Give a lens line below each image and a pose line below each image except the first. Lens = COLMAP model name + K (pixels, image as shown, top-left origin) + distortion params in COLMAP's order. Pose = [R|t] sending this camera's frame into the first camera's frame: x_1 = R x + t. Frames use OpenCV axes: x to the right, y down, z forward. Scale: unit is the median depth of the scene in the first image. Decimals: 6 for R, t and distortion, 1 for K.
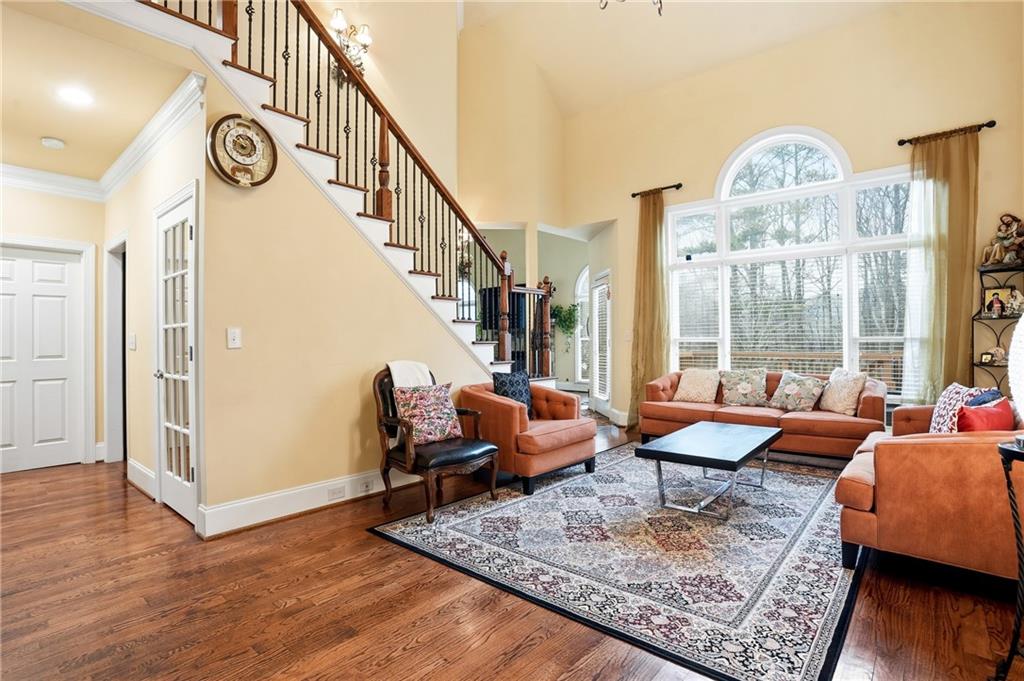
lens RADIAL K [[504.6, 0, 505.8], [0, 504.6, 339.1], [0, 0, 1]] dist [-0.081996, 0.034623]
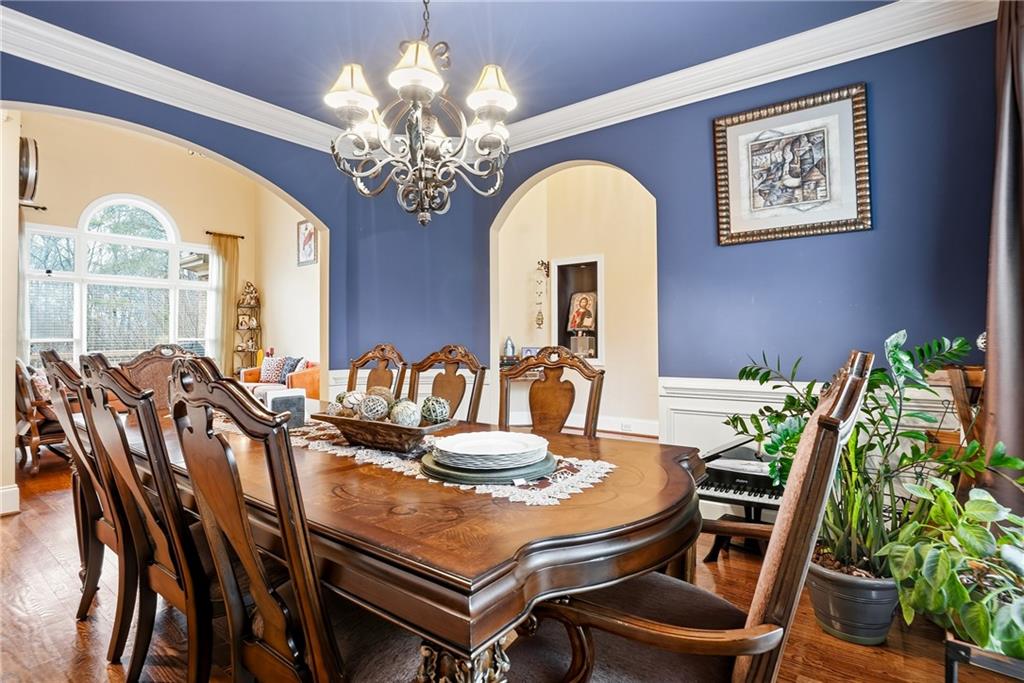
lens RADIAL K [[504.6, 0, 505.8], [0, 504.6, 340.1], [0, 0, 1]] dist [-0.081996, 0.034623]
pose [[-0.049784, 0.009488, 0.998715, -1.320186], [0.005791, 0.999941, -0.009211, 0.033362], [-0.998743, 0.005325, -0.049836, -0.051878]]
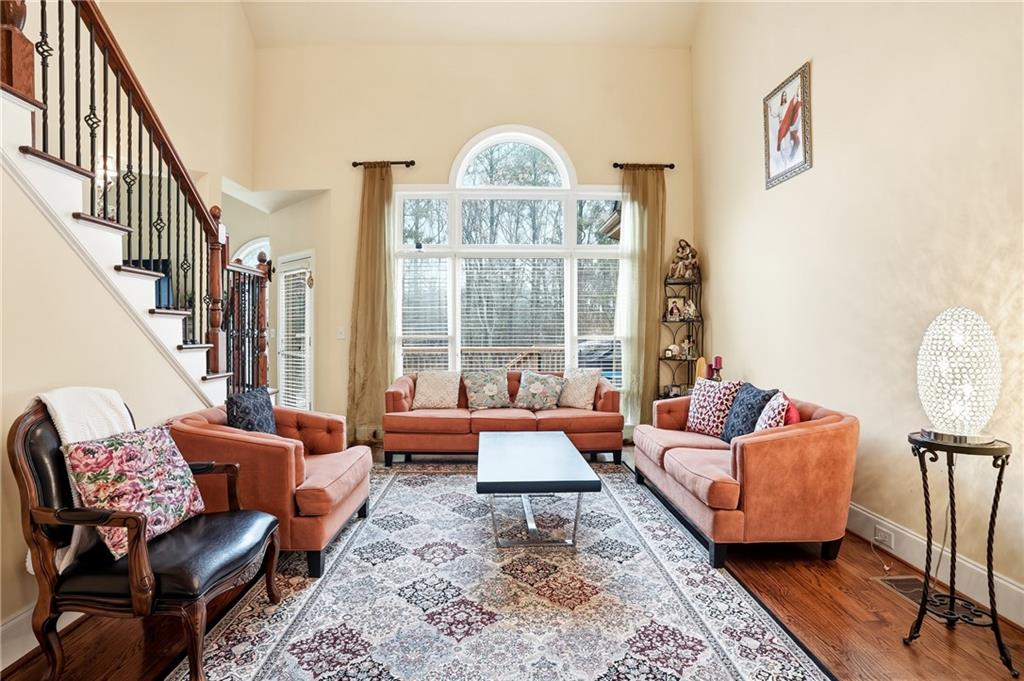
lens RADIAL K [[519.4, 0, 511.2], [0, 519.4, 334.0], [0, 0, 1]] dist [-0.086170, 0.040905]
pose [[0.736970, 0.000792, 0.675925, -0.215571], [-0.003948, 0.999987, 0.003133, -0.014650], [-0.675914, -0.004977, 0.736964, 0.325859]]
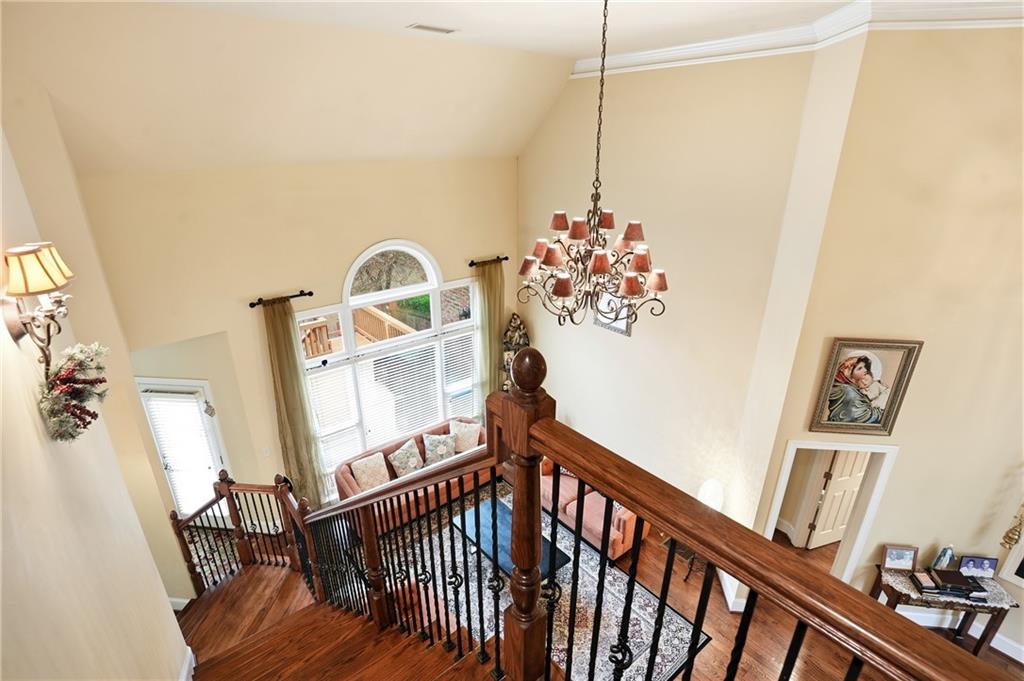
lens RADIAL K [[504.6, 0, 505.8], [0, 504.6, 339.1], [0, 0, 1]] dist [-0.081996, 0.034623]
pose [[0.176511, -0.373634, 0.910627, -0.733093], [-0.003287, 0.924924, 0.380137, -0.926351], [-0.984293, -0.070091, 0.162031, 0.763944]]
